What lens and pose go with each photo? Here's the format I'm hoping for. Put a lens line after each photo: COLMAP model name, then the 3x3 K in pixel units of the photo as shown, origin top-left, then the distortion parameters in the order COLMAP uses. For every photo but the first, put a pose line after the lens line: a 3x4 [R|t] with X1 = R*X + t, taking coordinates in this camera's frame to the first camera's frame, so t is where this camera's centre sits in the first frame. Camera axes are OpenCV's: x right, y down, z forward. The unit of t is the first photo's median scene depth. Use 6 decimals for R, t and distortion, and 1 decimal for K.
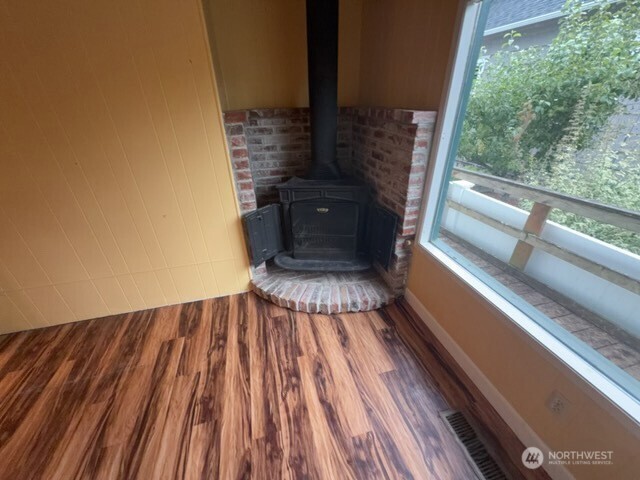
lens RADIAL K [[255.1, 0, 322.4], [0, 255.1, 241.9], [0, 0, 1]] dist [0.000371, -0.000072]
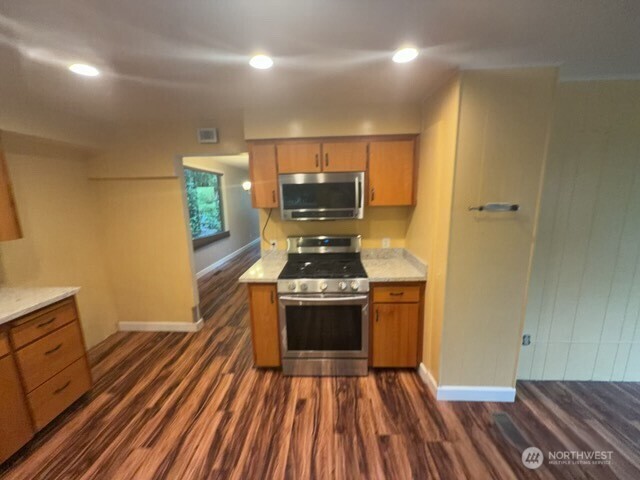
lens RADIAL K [[255.1, 0, 322.4], [0, 255.1, 241.9], [0, 0, 1]] dist [0.000371, -0.000072]
pose [[0.952700, 0.051999, -0.299431, -1.724757], [-0.140883, 0.948561, -0.283519, 0.208861], [0.269286, 0.312293, 0.911020, -0.510020]]
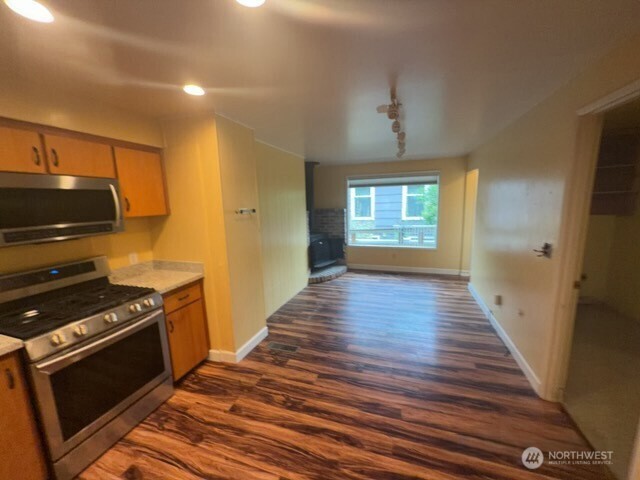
lens RADIAL K [[255.1, 0, 322.4], [0, 255.1, 241.9], [0, 0, 1]] dist [0.000371, -0.000072]
pose [[0.562179, -0.134682, 0.815975, -2.307908], [0.417804, 0.897736, -0.139675, 0.263955], [-0.713719, 0.419440, 0.560959, -0.556910]]
